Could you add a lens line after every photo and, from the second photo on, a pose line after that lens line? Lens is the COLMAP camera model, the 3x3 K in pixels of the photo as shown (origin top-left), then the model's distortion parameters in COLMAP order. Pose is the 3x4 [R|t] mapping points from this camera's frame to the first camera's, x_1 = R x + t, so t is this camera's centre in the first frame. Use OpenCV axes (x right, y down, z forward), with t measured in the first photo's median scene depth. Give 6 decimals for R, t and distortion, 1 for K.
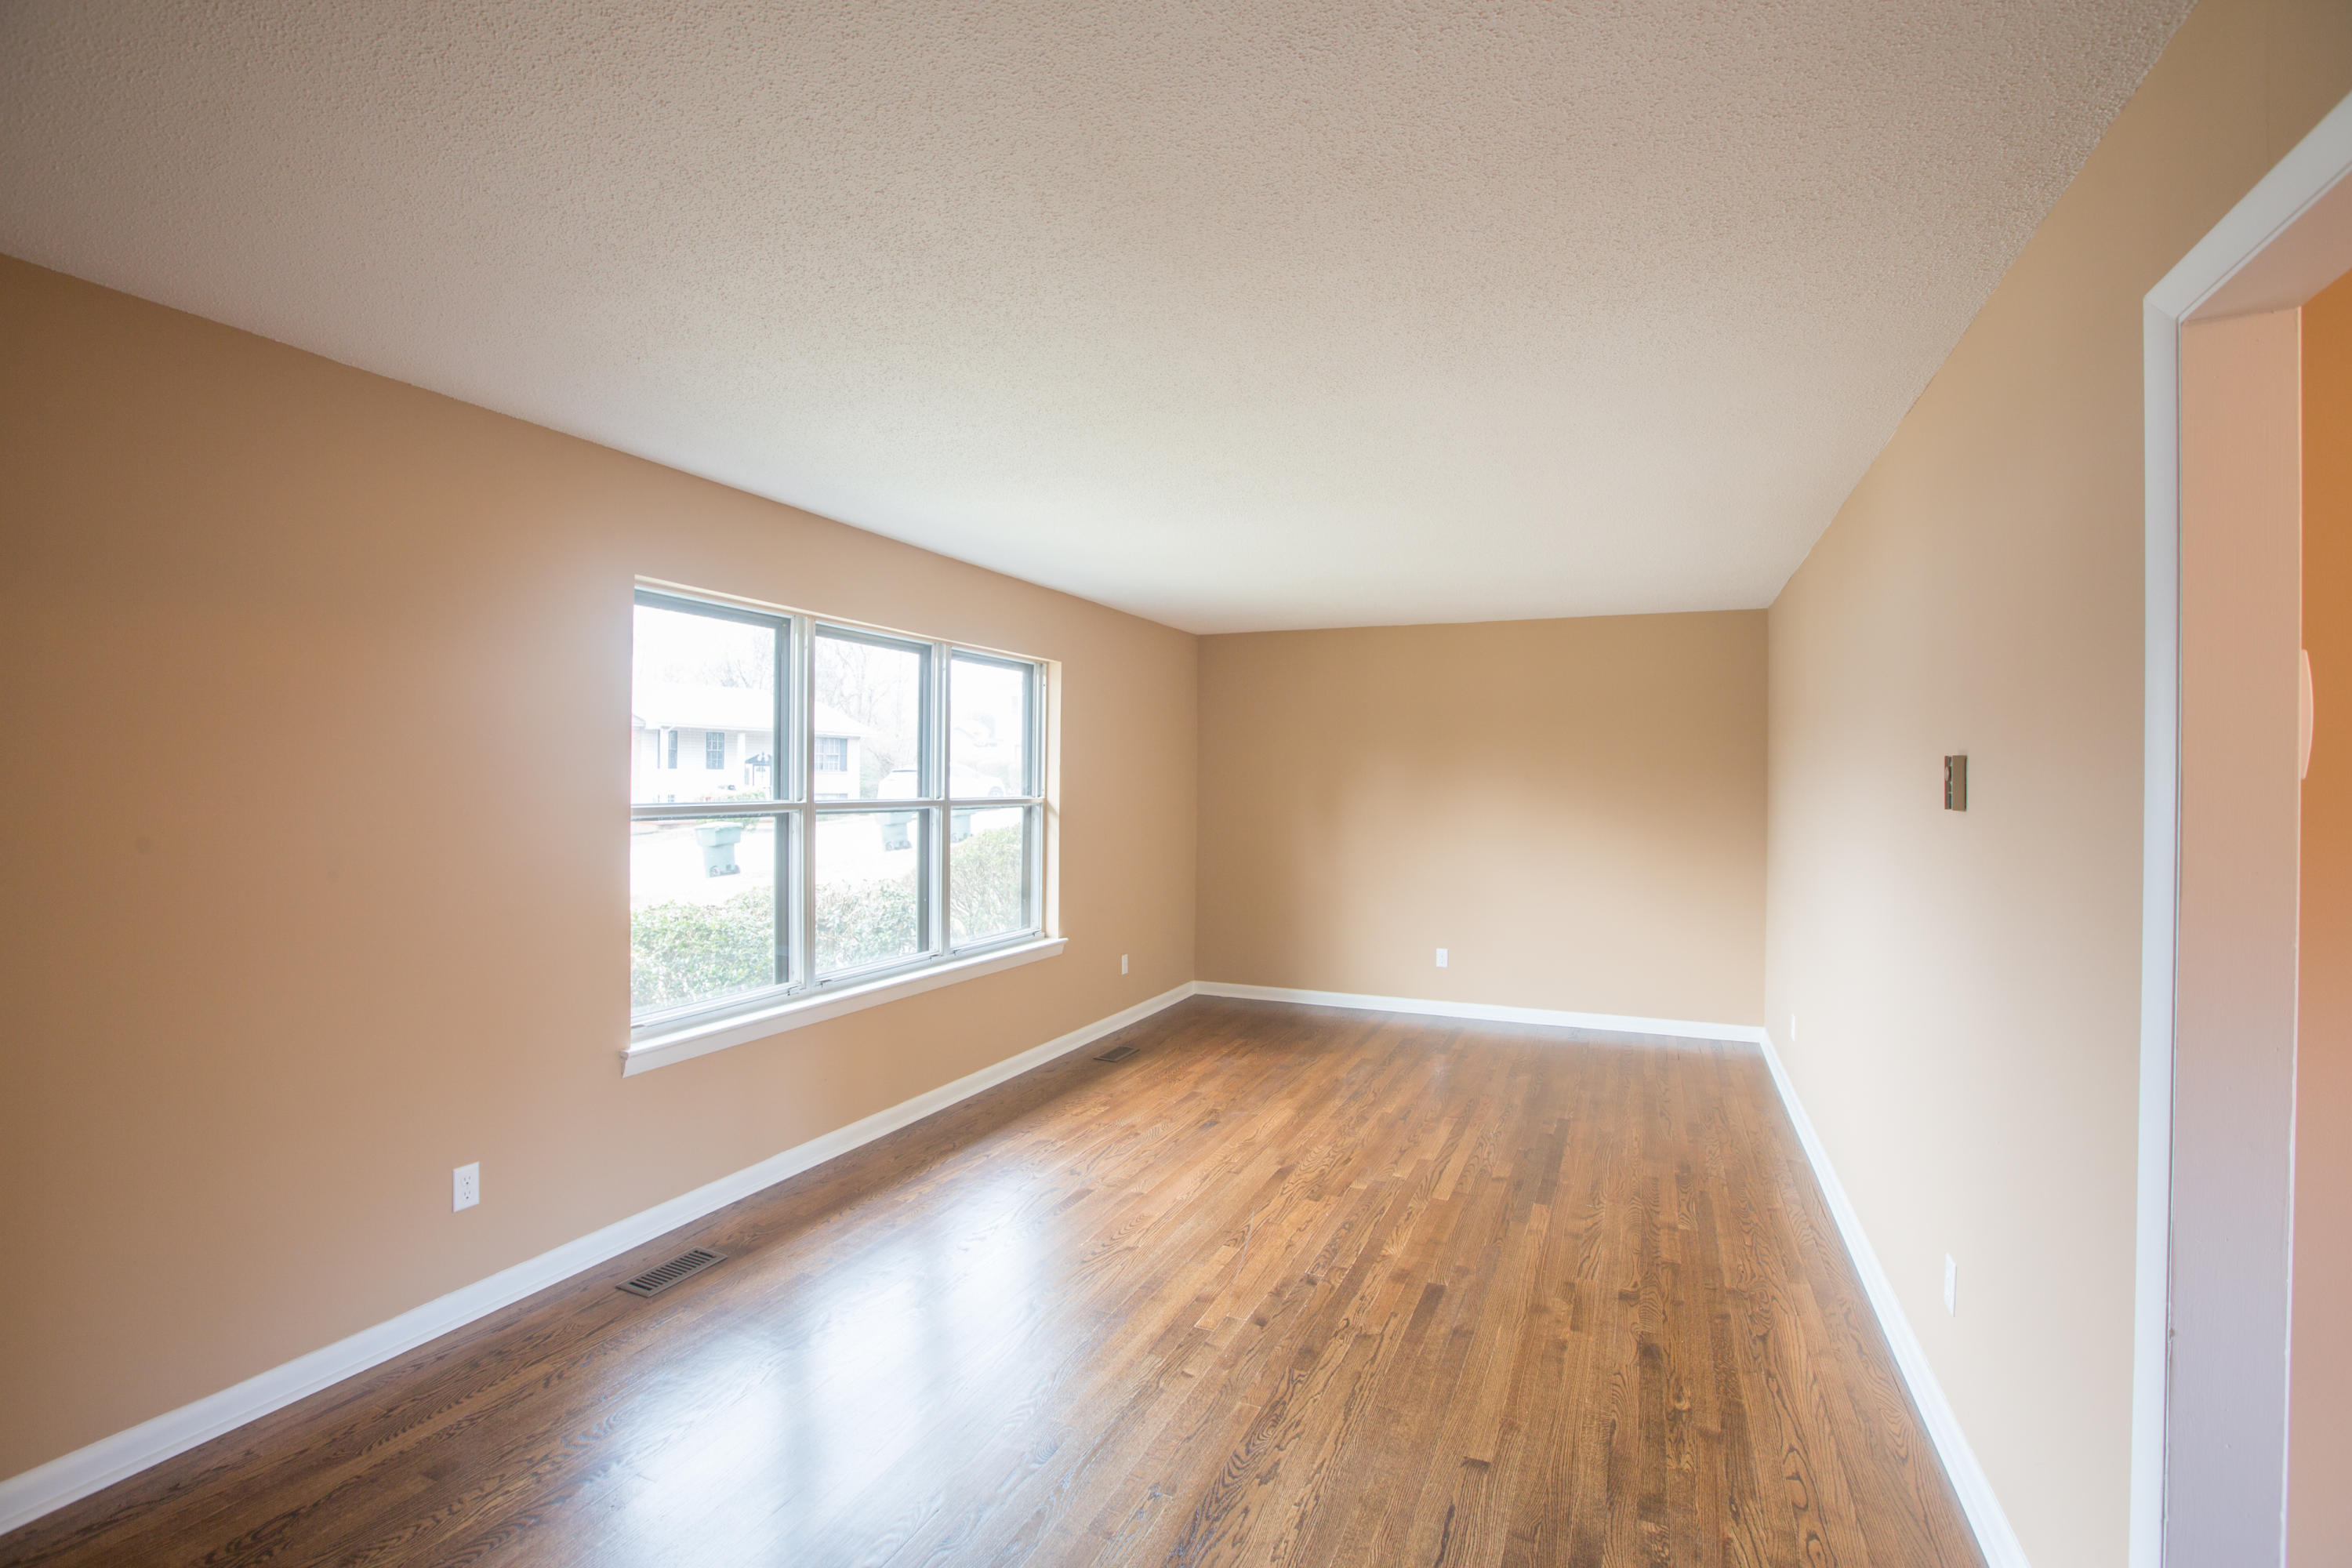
lens RADIAL K [[1084.6, 0, 1176.0], [0, 1084.6, 784.0], [0, 0, 1]] dist [-0.008526, 0.000099]
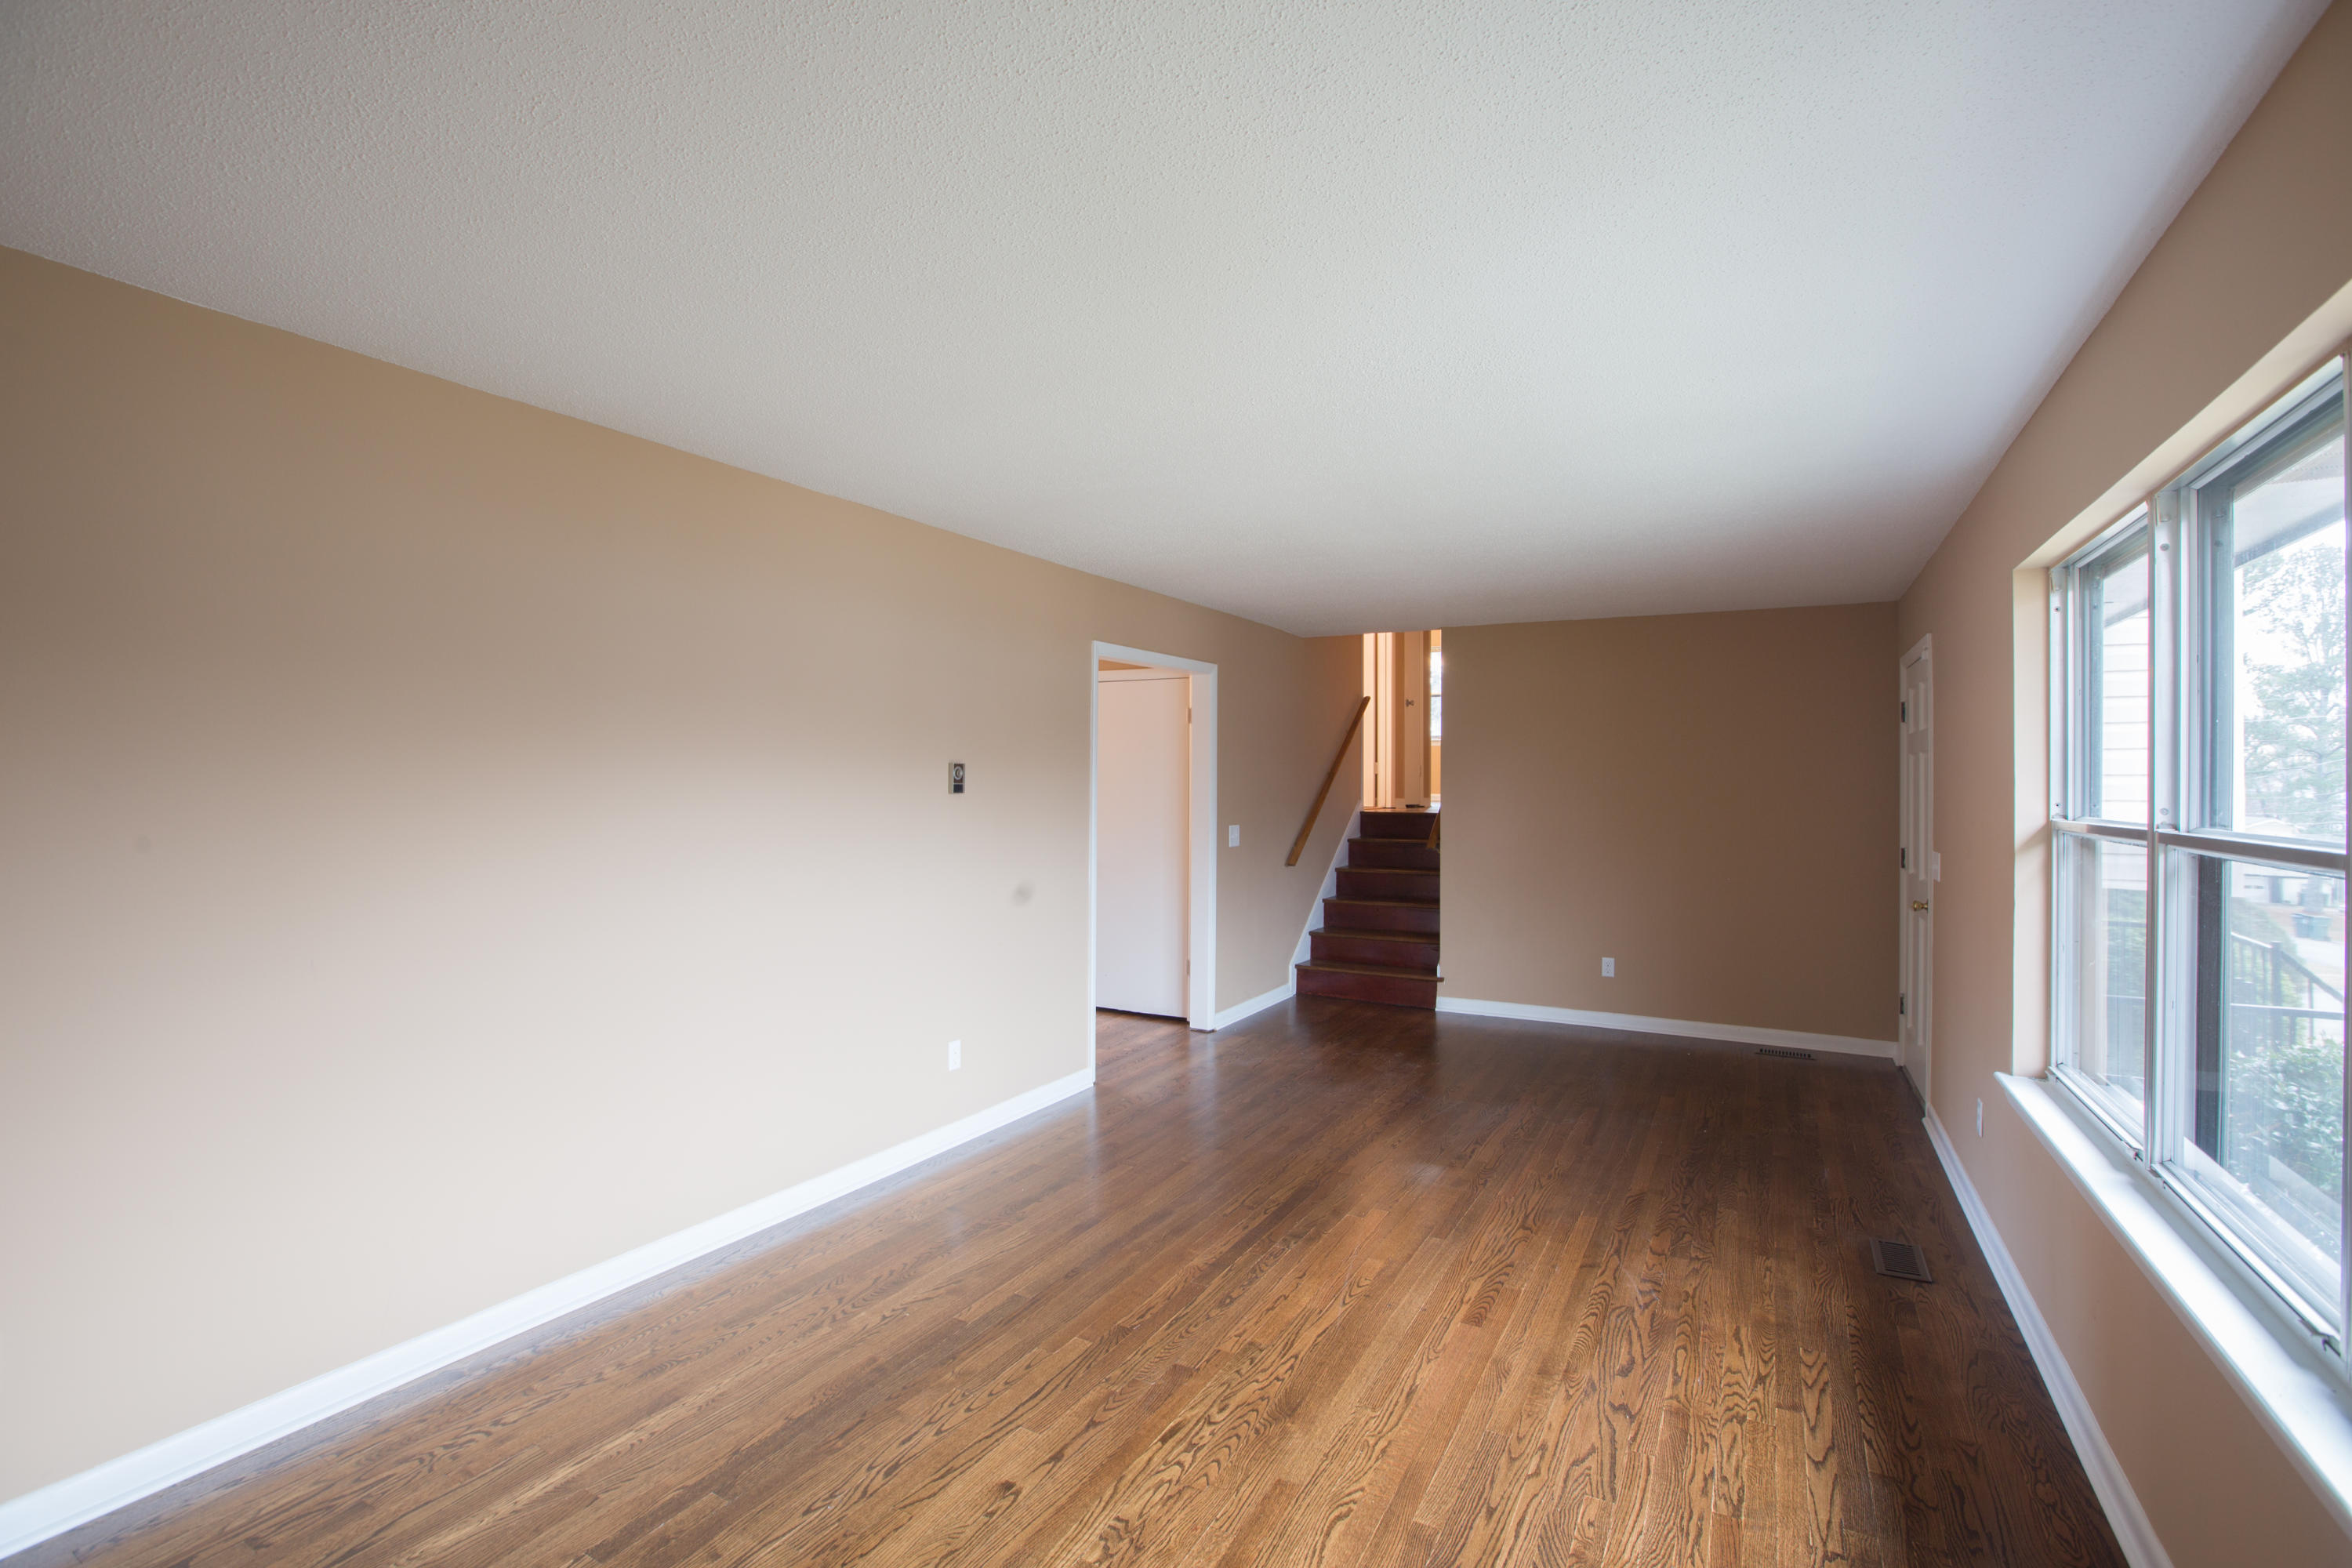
lens RADIAL K [[1084.6, 0, 1176.0], [0, 1084.6, 784.0], [0, 0, 1]] dist [-0.008526, 0.000099]
pose [[-0.996374, -0.005850, 0.084884, 0.107939], [-0.005686, 0.999981, 0.002177, -0.004568], [-0.084895, 0.001687, -0.996388, 1.566770]]
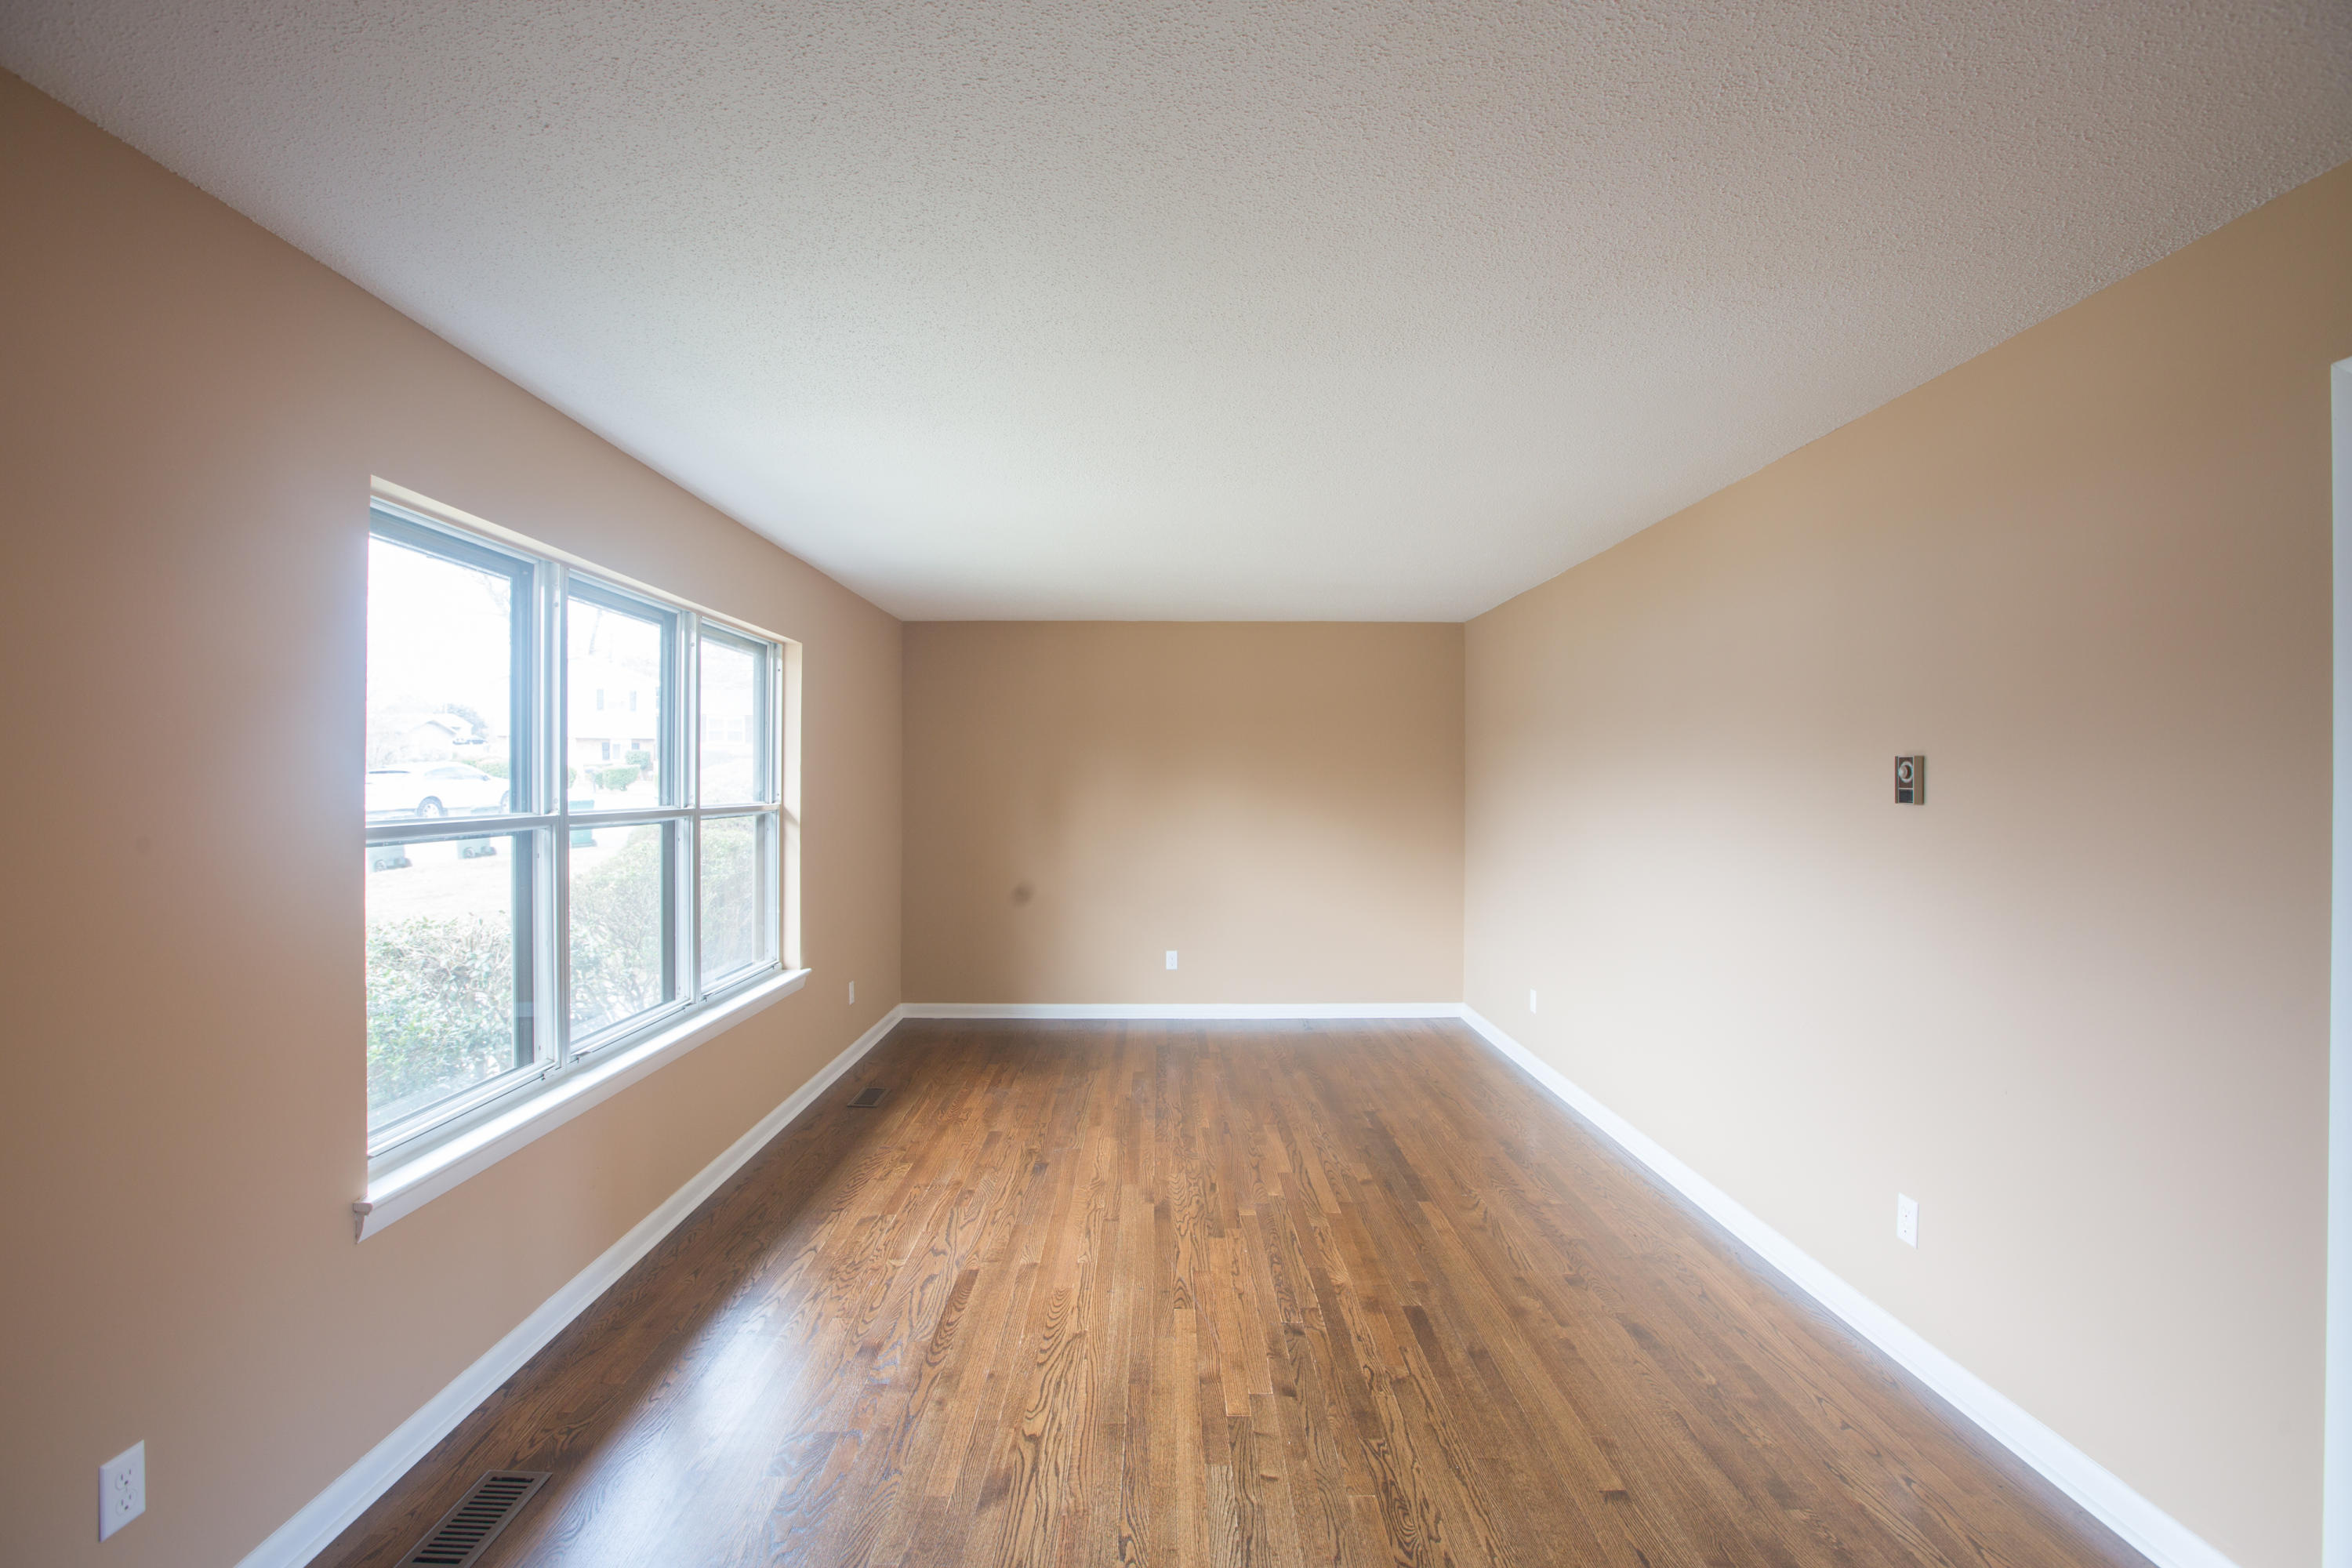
lens RADIAL K [[1065.8, 0, 1176.0], [0, 1065.8, 784.0], [0, 0, 1]] dist [-0.026773, 0.010928]
pose [[0.906620, 0.000308, 0.421947, -0.259928], [-0.000669, 1.000000, 0.000709, -0.004735], [-0.421947, -0.000925, 0.906620, 0.169975]]
